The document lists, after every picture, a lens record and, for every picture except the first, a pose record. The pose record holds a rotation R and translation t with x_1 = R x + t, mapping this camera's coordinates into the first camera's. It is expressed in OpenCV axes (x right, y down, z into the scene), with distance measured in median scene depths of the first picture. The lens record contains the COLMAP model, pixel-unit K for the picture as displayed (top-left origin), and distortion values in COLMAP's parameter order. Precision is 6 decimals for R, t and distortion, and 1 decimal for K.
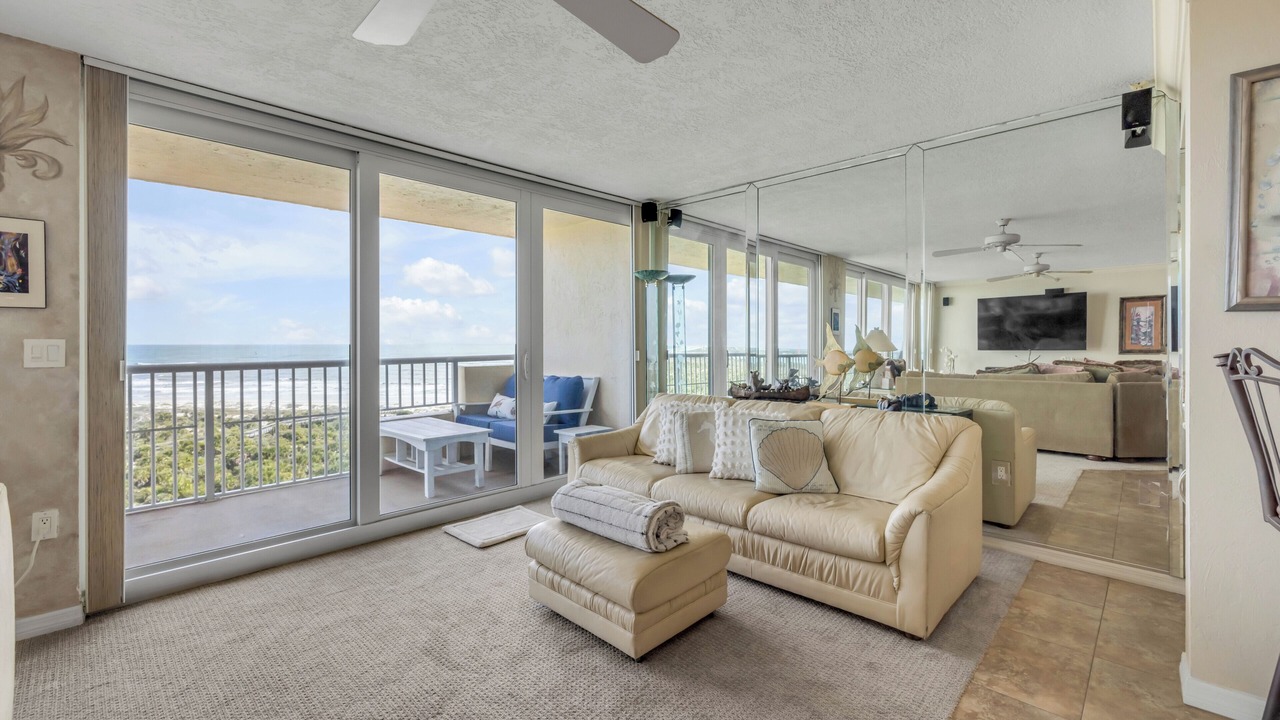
lens RADIAL K [[546.3, 0, 642.3], [0, 546.3, 340.8], [0, 0, 1]] dist [-0.002663, 0.000688]
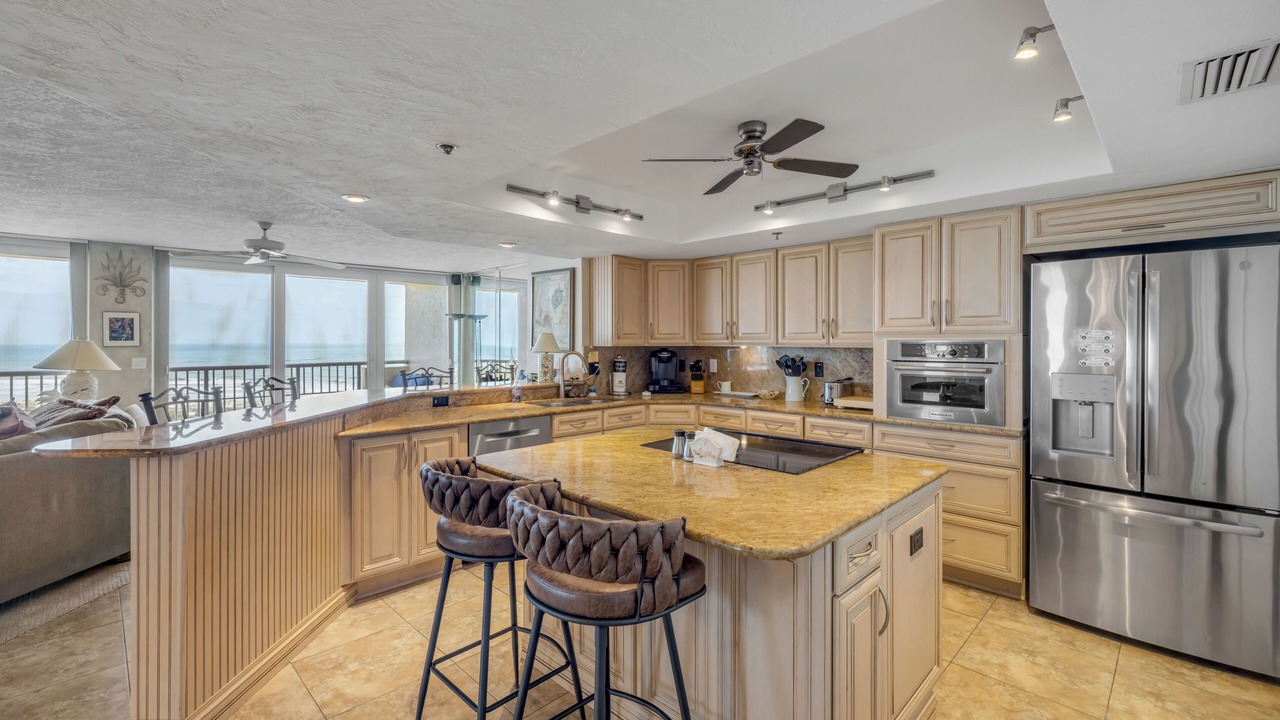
lens RADIAL K [[546.3, 0, 636.7], [0, 546.3, 338.9], [0, 0, 1]] dist [-0.002663, 0.000688]
pose [[0.999773, 0.000574, -0.021308, 0.512869], [-0.000662, 0.999991, -0.004152, -0.032162], [0.021306, 0.004165, 0.999764, -0.596663]]
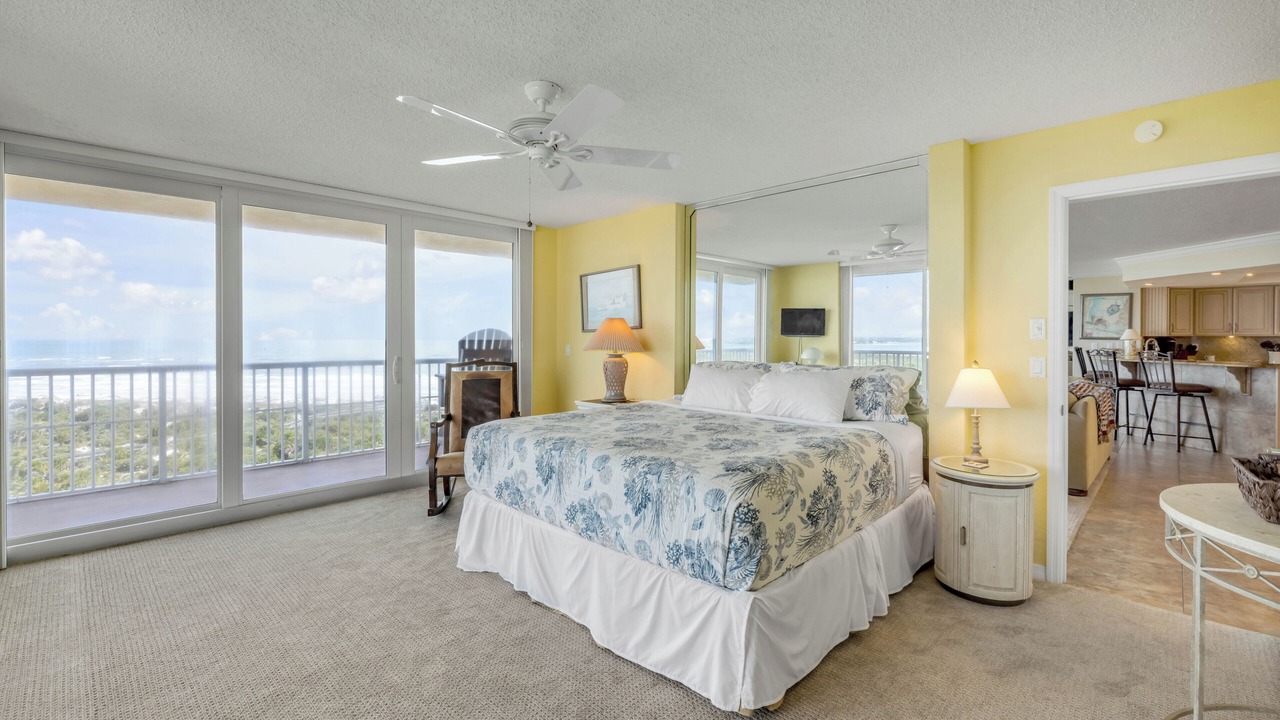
lens RADIAL K [[546.3, 0, 645.5], [0, 546.3, 343.5], [0, 0, 1]] dist [-0.002663, 0.000688]
pose [[0.999932, 0.000115, -0.011694, -0.910652], [0.000019, 0.999934, 0.011465, -0.022162], [0.011695, -0.011464, 0.999866, -1.288022]]
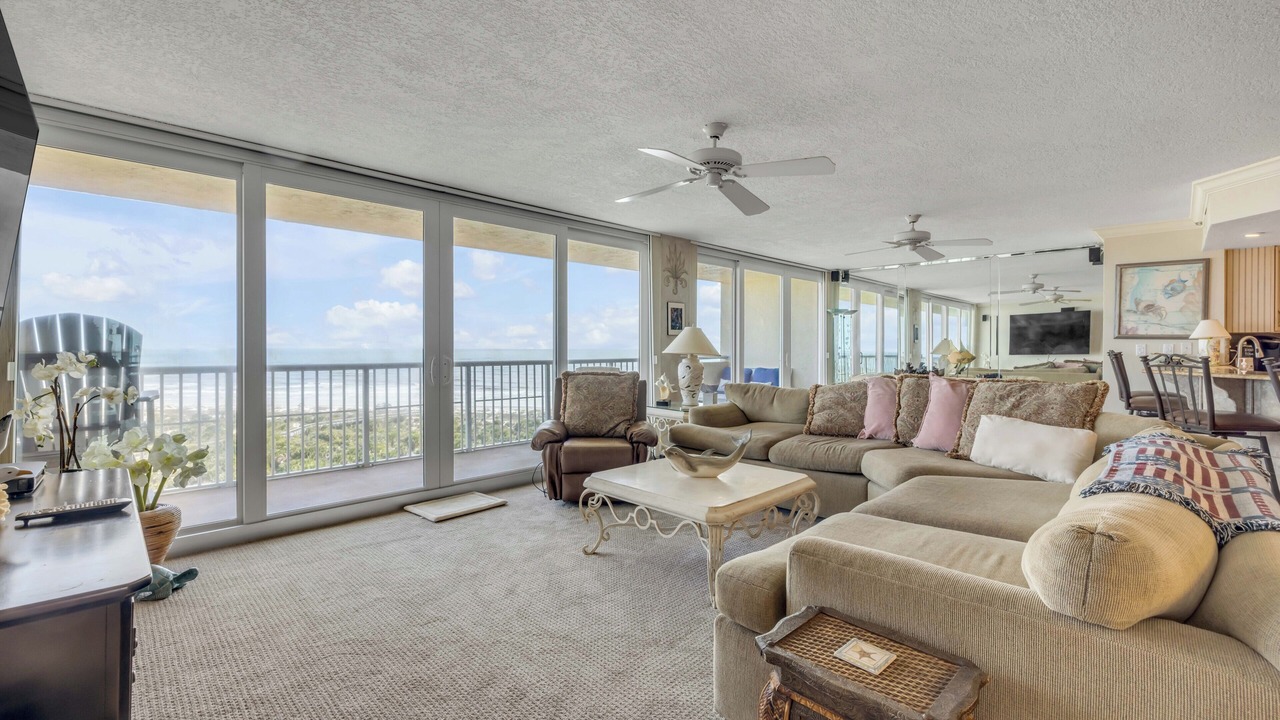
lens RADIAL K [[546.3, 0, 643.5], [0, 546.3, 346.6], [0, 0, 1]] dist [-0.002663, 0.000688]
pose [[0.999822, 0.002386, -0.018702, -0.477989], [-0.002359, 0.999996, 0.001439, -0.002502], [0.018705, -0.001395, 0.999824, -0.662204]]
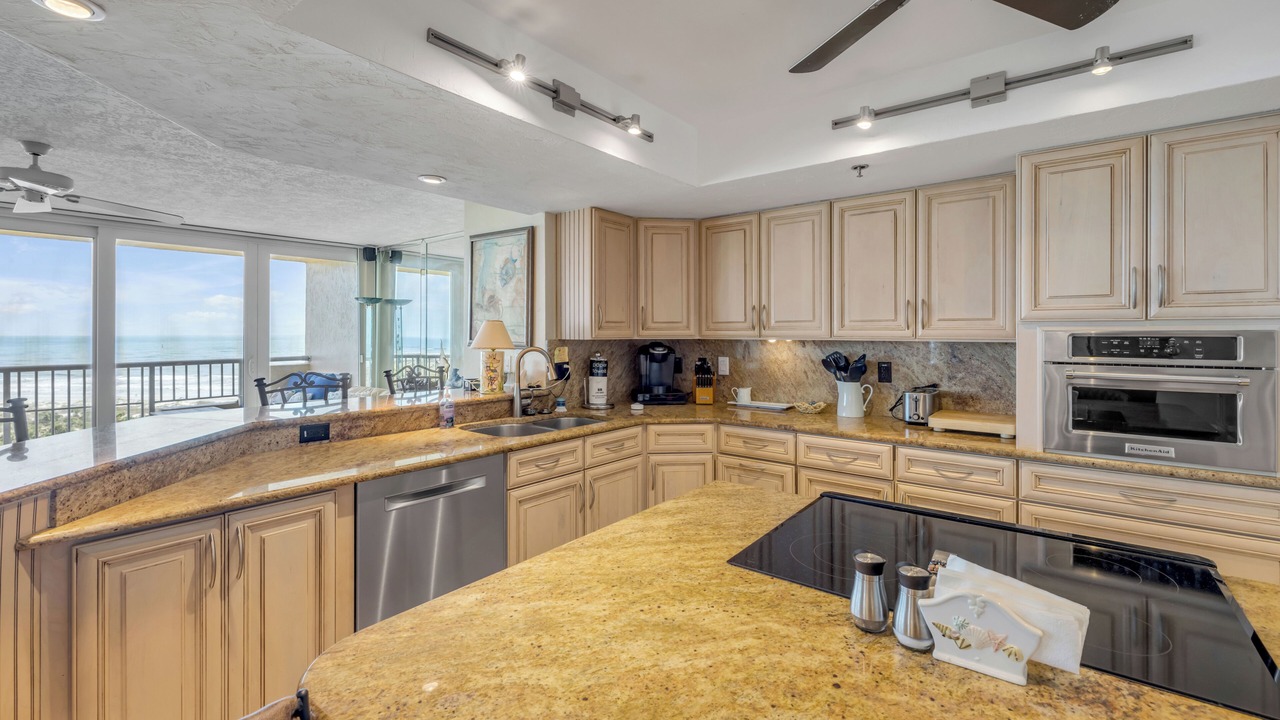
lens RADIAL K [[546.3, 0, 641.2], [0, 546.3, 331.5], [0, 0, 1]] dist [-0.002663, 0.000688]
pose [[0.995012, 0.002135, 0.099736, 0.456812], [-0.001841, 0.999994, -0.003045, -0.031341], [-0.099742, 0.002846, 0.995009, -0.358319]]
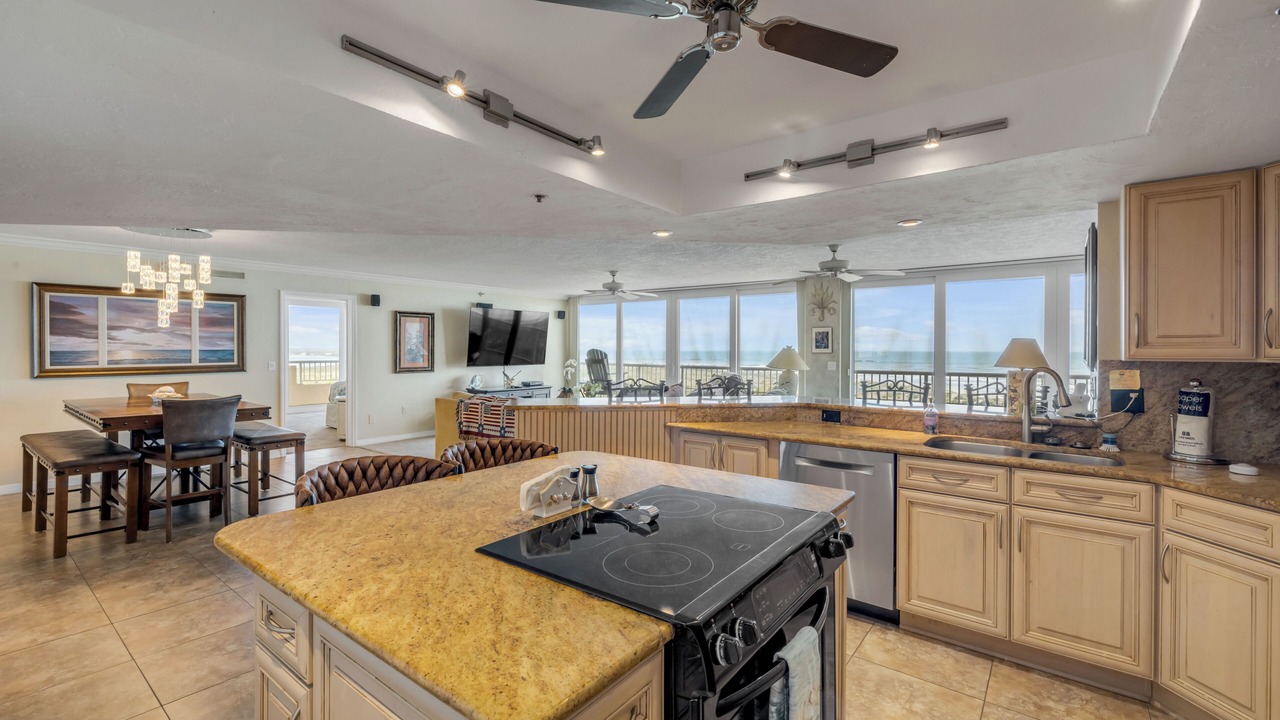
lens RADIAL K [[546.3, 0, 632.5], [0, 546.3, 342.8], [0, 0, 1]] dist [-0.002663, 0.000688]
pose [[0.099351, -0.008734, -0.995014, 0.830769], [-0.002433, 0.999956, -0.009020, -0.033561], [0.995049, 0.003317, 0.099325, -0.221380]]
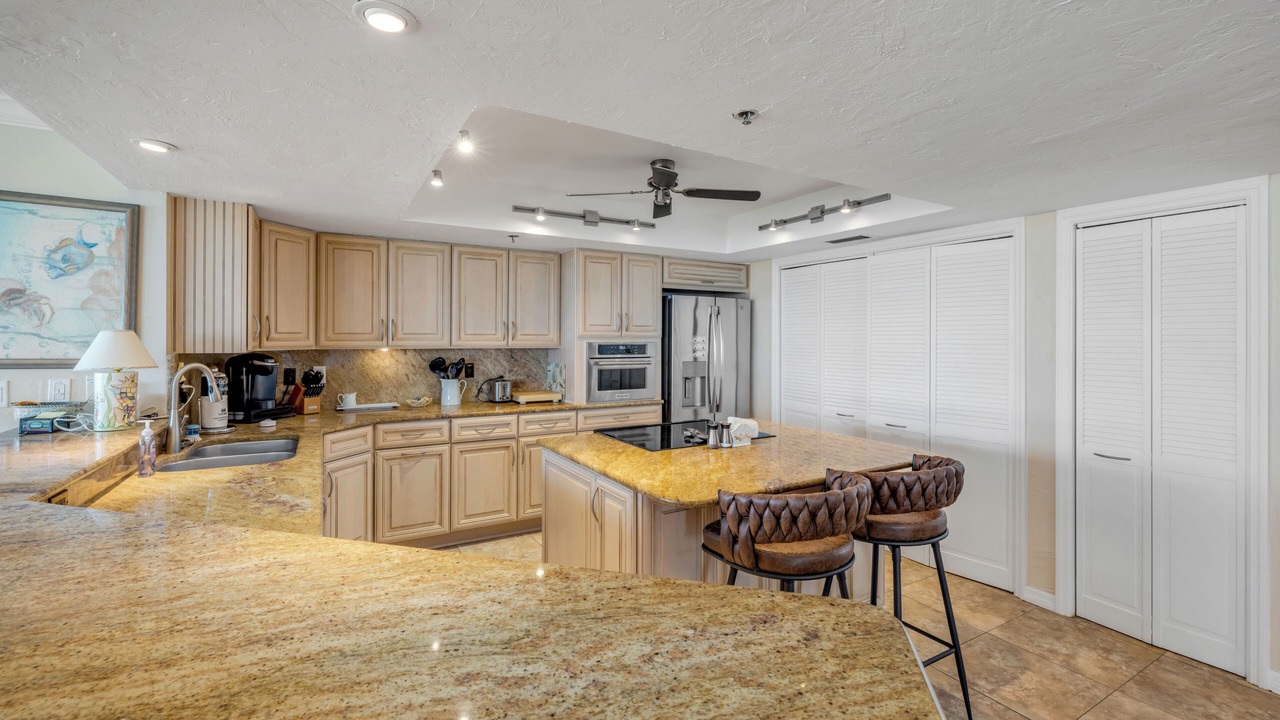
lens RADIAL K [[546.3, 0, 633.2], [0, 546.3, 334.6], [0, 0, 1]] dist [-0.002663, 0.000688]
pose [[0.286064, 0.005187, 0.958196, 0.098982], [-0.004639, 0.999981, -0.004029, -0.040578], [-0.958199, -0.003293, 0.286083, -0.282233]]
